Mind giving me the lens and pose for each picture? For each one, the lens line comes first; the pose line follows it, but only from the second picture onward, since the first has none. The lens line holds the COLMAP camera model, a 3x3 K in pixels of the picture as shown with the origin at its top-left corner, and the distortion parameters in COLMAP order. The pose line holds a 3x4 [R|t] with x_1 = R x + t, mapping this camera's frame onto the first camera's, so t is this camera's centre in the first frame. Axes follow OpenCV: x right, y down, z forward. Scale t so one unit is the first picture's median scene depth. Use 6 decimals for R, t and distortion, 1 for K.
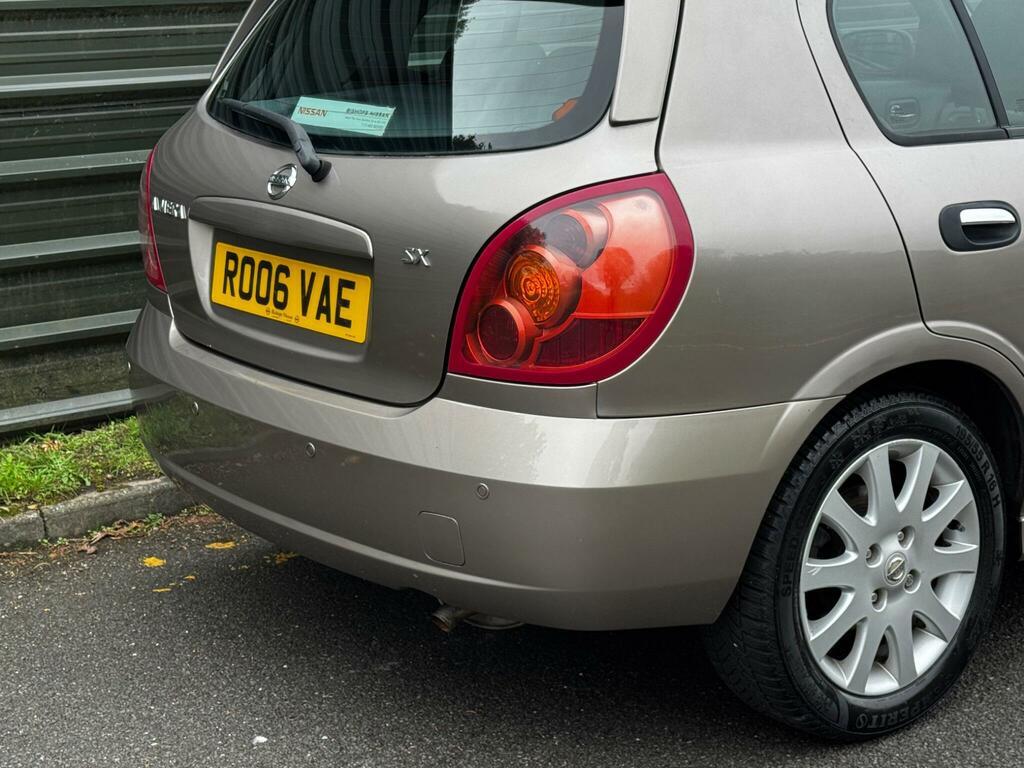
lens RADIAL K [[1888.6, 0, 517.3], [0, 1888.6, 381.3], [0, 0, 1]] dist [0.137396, 0.139769]
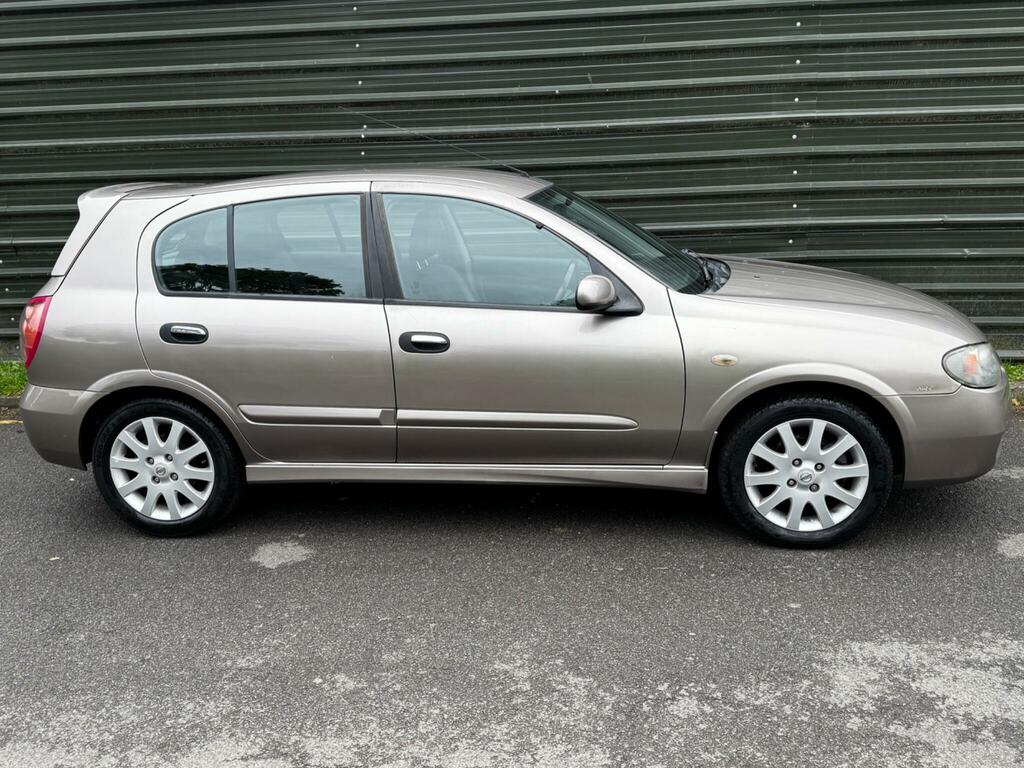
lens RADIAL K [[956.3, 0, 519.4], [0, 956.3, 384.4], [0, 0, 1]] dist [0.190848, -0.400830]
pose [[0.712257, 0.168884, -0.681299, 1.339172], [-0.141103, 0.985259, 0.096717, -0.191025], [0.687590, 0.027245, 0.725588, 0.410961]]
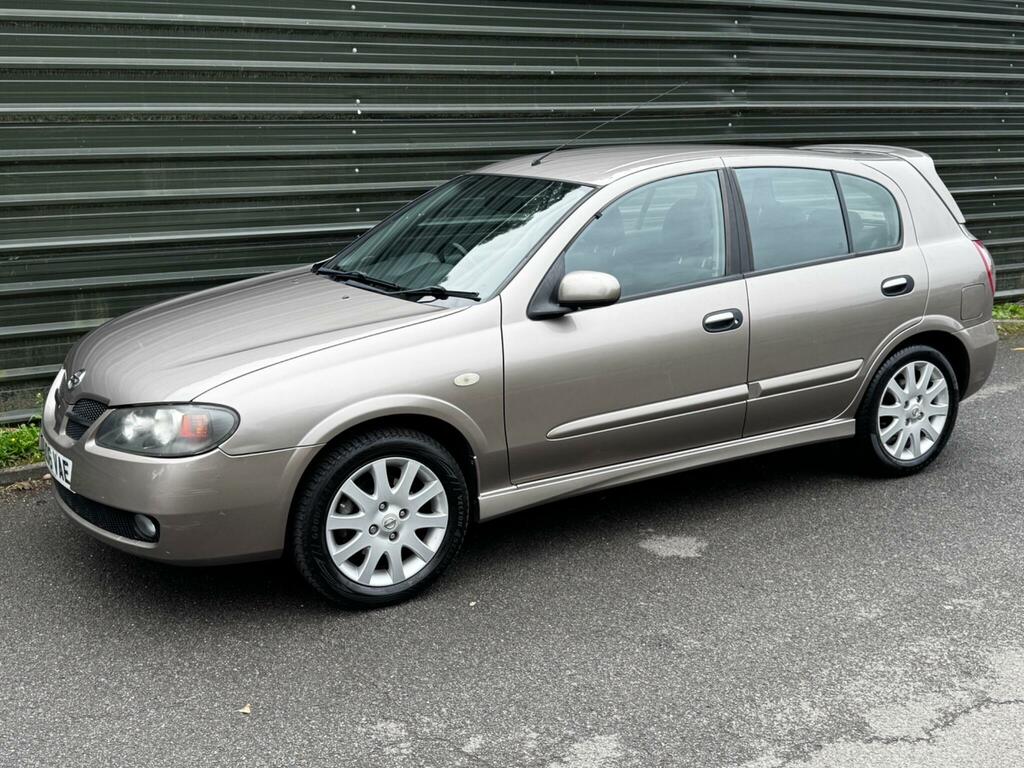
lens RADIAL K [[1134.2, 0, 517.5], [0, 1134.2, 391.2], [0, 0, 1]] dist [0.199131, -0.461241]
pose [[0.991514, 0.044261, -0.122236, 0.327735], [-0.042962, 0.998989, 0.013241, -0.021389], [0.122699, -0.007878, 0.992413, -0.280764]]
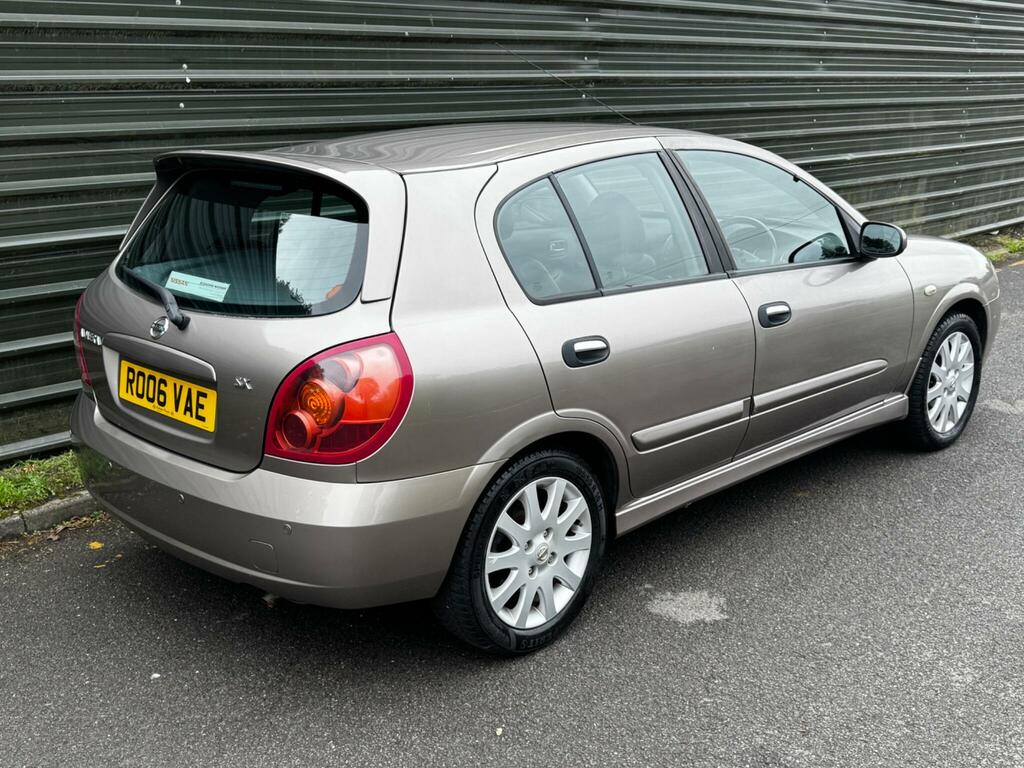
lens RADIAL K [[1110.8, 0, 510.9], [0, 1110.8, 387.2], [0, 0, 1]] dist [0.185216, -0.406755]
pose [[0.991265, -0.024982, 0.129495, 0.045661], [0.020542, 0.999158, 0.035507, -0.084956], [-0.130273, -0.032537, 0.990944, 0.022212]]
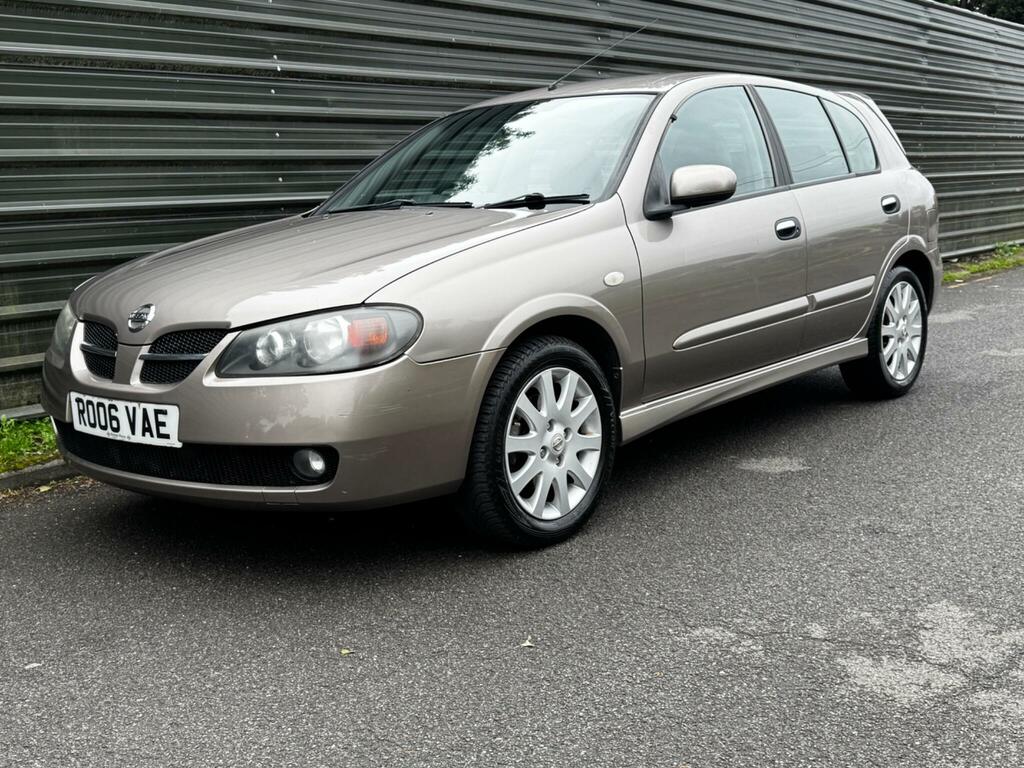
lens RADIAL K [[1135.1, 0, 512.0], [0, 1135.1, 380.2], [0, 0, 1]] dist [0.190932, -0.441413]
pose [[0.981249, -0.053083, 0.185292, -0.165030], [0.066603, 0.995492, -0.067520, 0.144162], [-0.180873, 0.078595, 0.980361, -0.132165]]
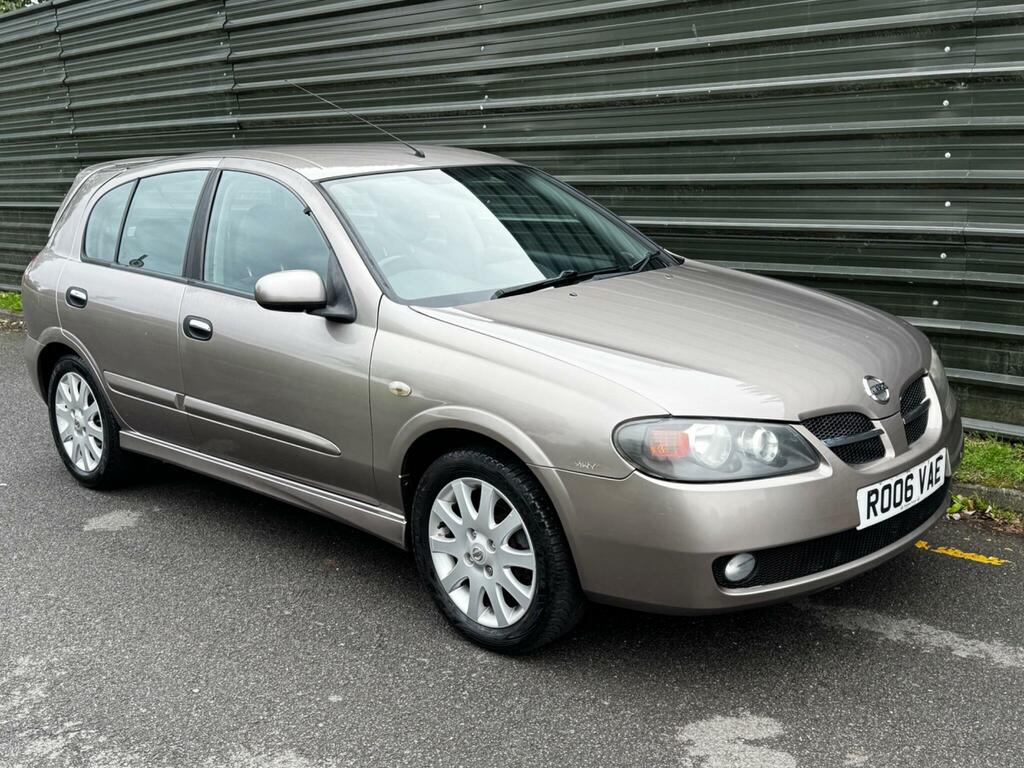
lens RADIAL K [[1124.3, 0, 517.5], [0, 1124.3, 388.0], [0, 0, 1]] dist [0.195072, -0.435504]
pose [[0.147188, 0.233368, -0.961184, 1.766414], [-0.191769, 0.960062, 0.203730, -0.377514], [0.970340, 0.154338, 0.186062, 1.277102]]
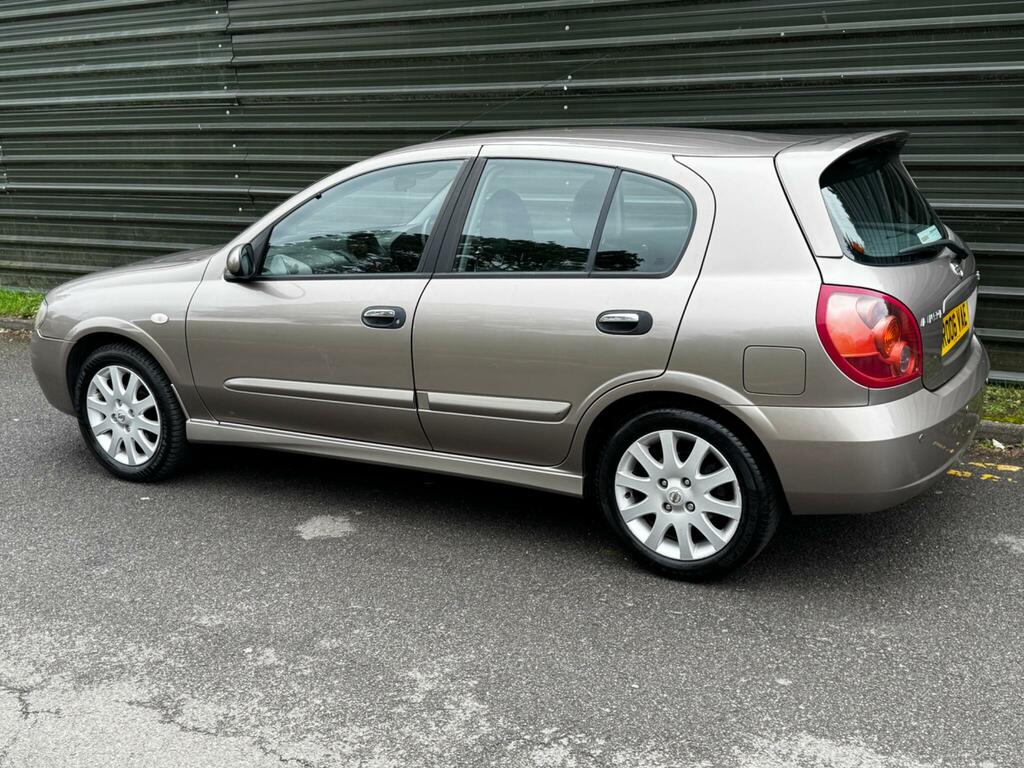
lens RADIAL K [[1157.9, 0, 515.8], [0, 1157.9, 380.7], [0, 0, 1]] dist [0.210392, -0.487055]
pose [[0.363884, 0.235597, -0.901156, 1.651262], [-0.191879, 0.965692, 0.174989, -0.285744], [0.911466, 0.109238, 0.396606, 0.714596]]
